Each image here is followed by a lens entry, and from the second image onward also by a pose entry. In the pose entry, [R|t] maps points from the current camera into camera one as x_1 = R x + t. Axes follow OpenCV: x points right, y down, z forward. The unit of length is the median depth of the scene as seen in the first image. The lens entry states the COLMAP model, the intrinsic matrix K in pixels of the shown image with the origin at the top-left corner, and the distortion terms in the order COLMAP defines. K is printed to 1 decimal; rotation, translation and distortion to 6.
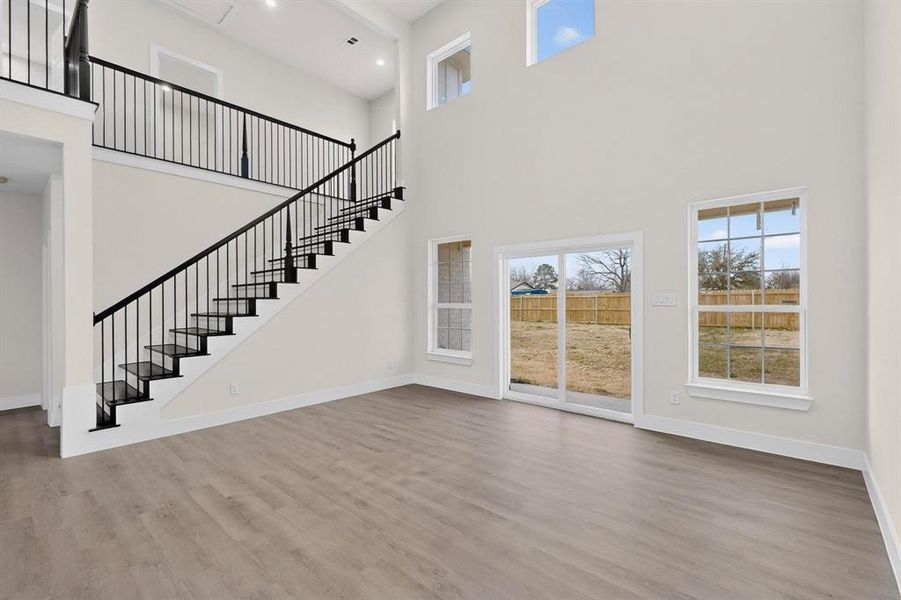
lens RADIAL K [[395.0, 0, 447.7], [0, 395.0, 301.3], [0, 0, 1]] dist [0.000870, -0.000091]
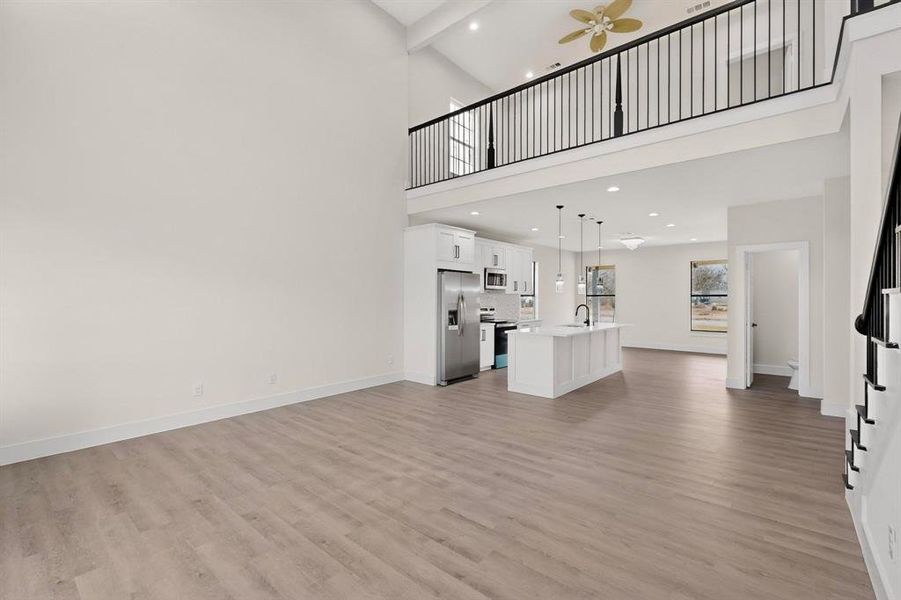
lens RADIAL K [[395.0, 0, 450.8], [0, 395.0, 303.7], [0, 0, 1]] dist [0.000870, -0.000091]
pose [[-0.999664, 0.004151, -0.025588, -0.195136], [0.003941, 0.999958, 0.008257, 0.002228], [0.025621, 0.008154, -0.999638, 2.022704]]
